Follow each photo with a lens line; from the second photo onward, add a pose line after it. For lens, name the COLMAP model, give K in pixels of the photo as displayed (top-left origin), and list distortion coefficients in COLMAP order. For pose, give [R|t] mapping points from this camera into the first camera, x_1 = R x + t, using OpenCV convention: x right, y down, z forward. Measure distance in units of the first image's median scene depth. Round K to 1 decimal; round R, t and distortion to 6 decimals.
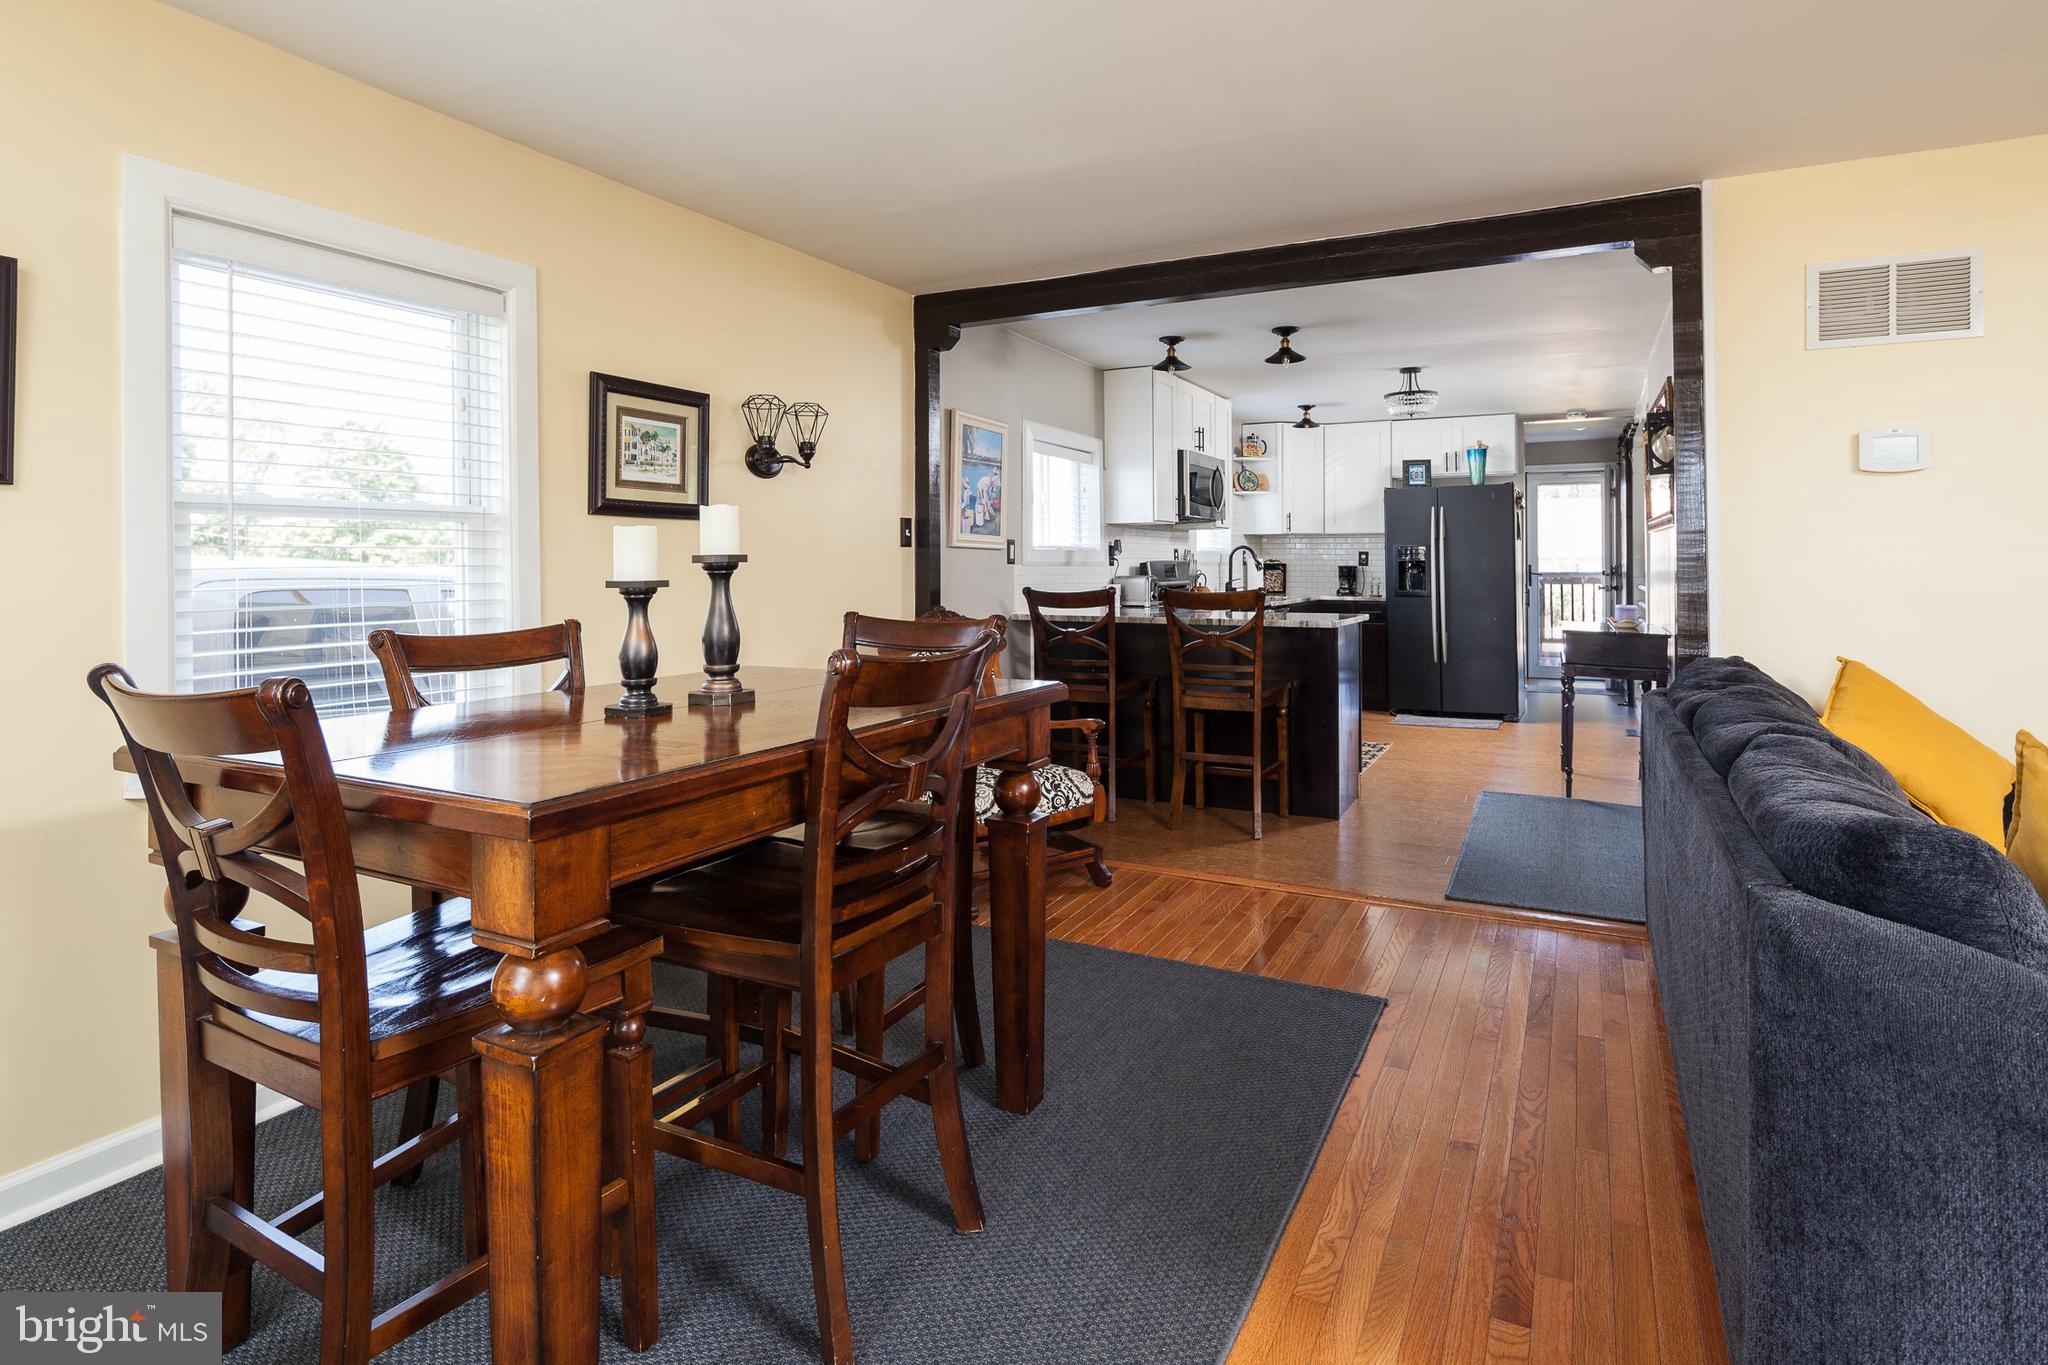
lens RADIAL K [[1087.0, 0, 1006.2], [0, 1087.0, 556.2], [0, 0, 1]] dist [-0.000235, -0.000385]
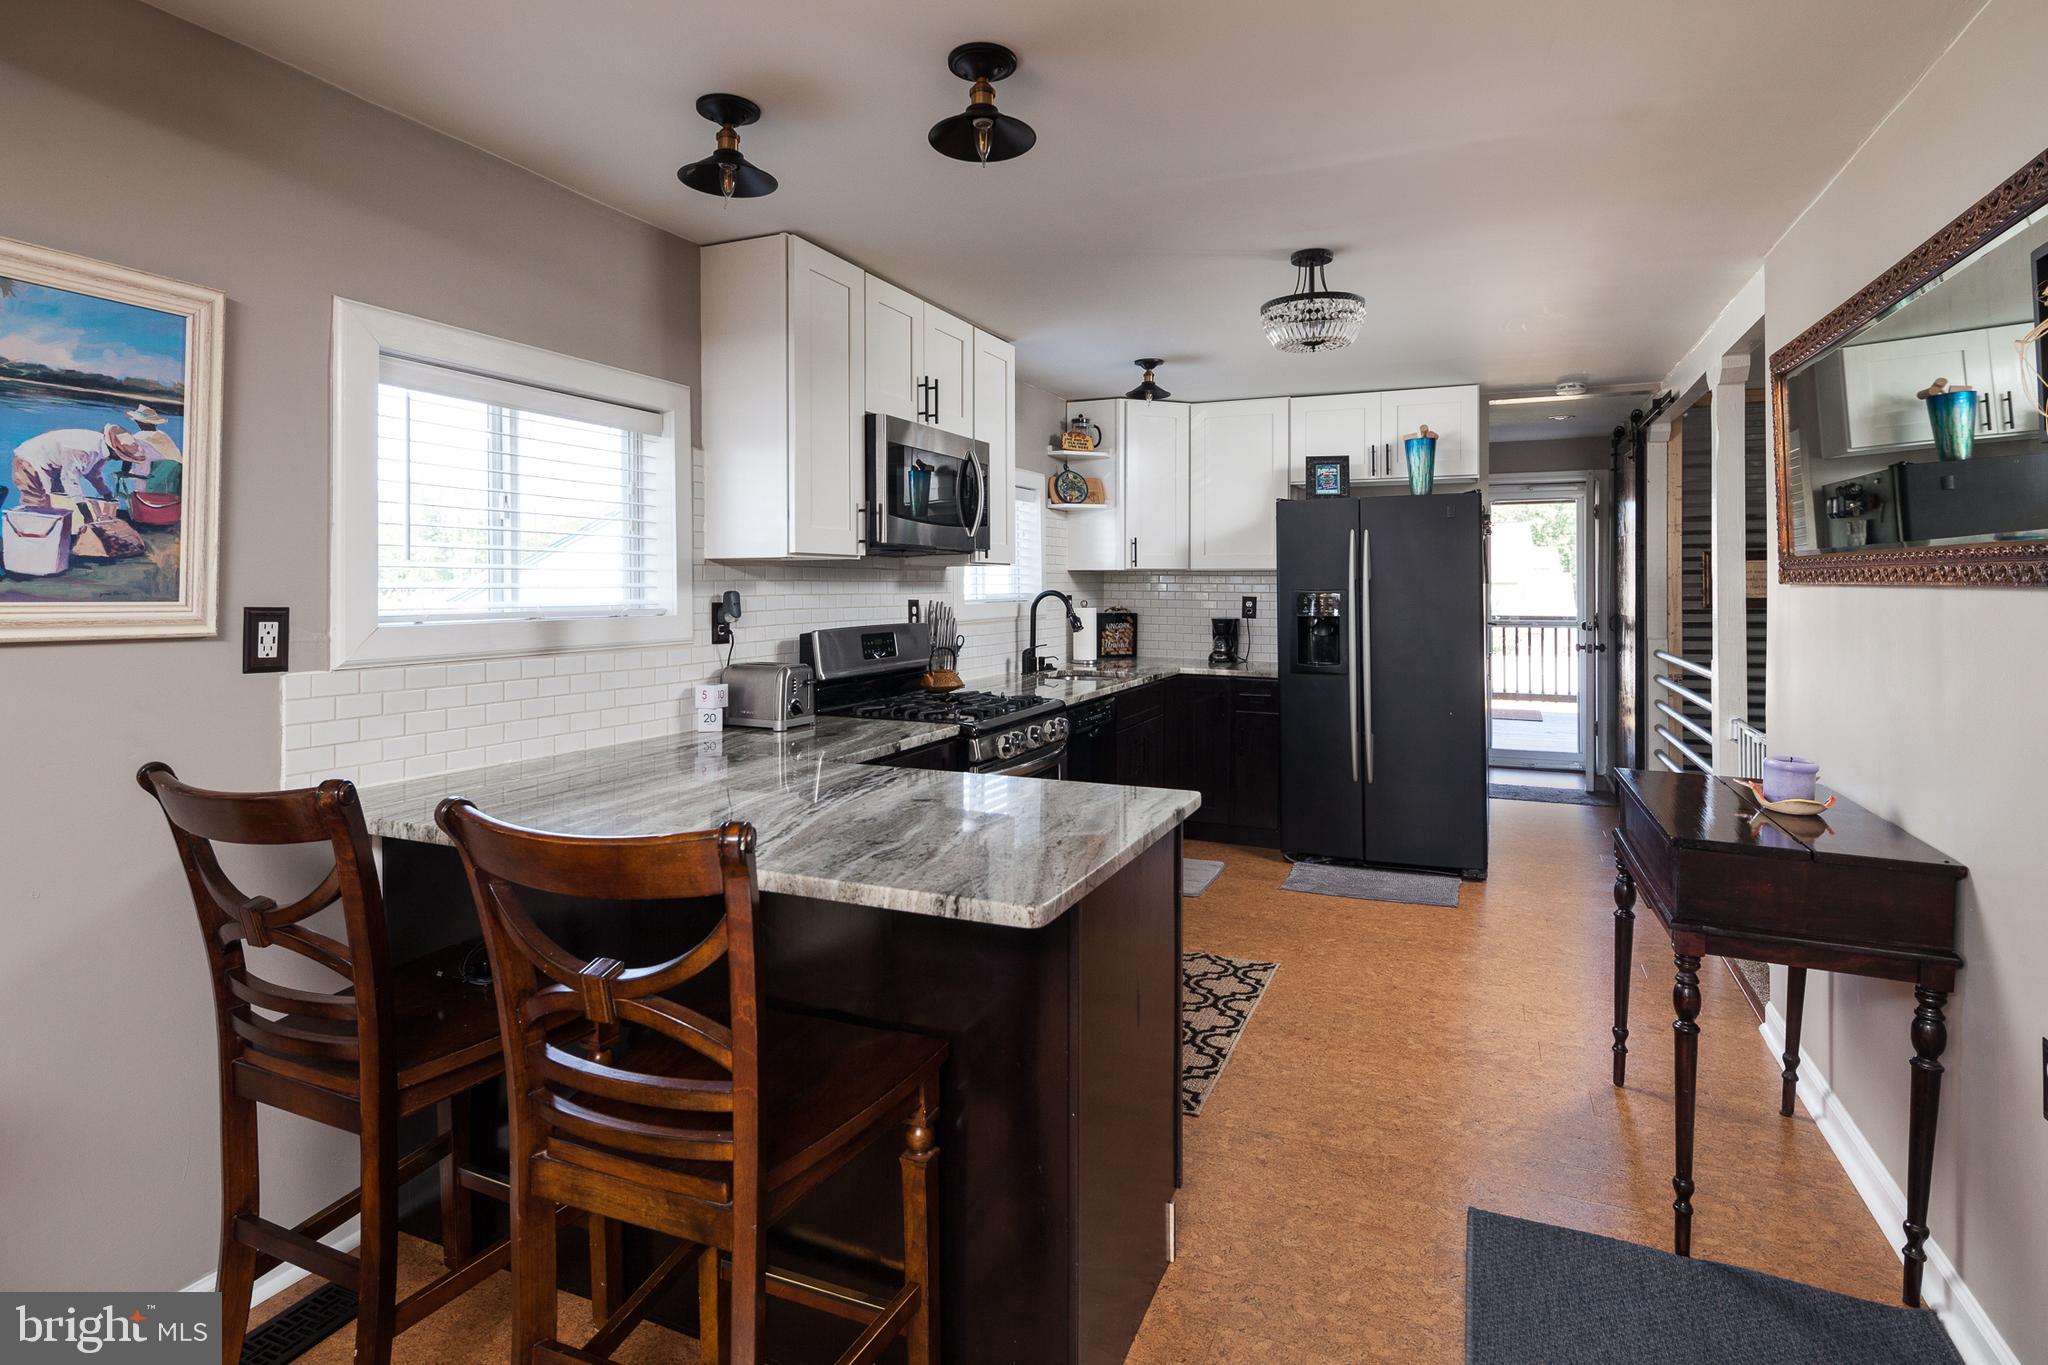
lens RADIAL K [[1060.9, 0, 1013.7], [0, 1060.9, 586.9], [0, 0, 1]] dist [0.001614, 0.000203]
pose [[0.997621, 0.002923, 0.068869, 0.242456], [-0.003552, 0.999953, 0.009012, -0.027049], [-0.068840, -0.009235, 0.997585, 0.625906]]
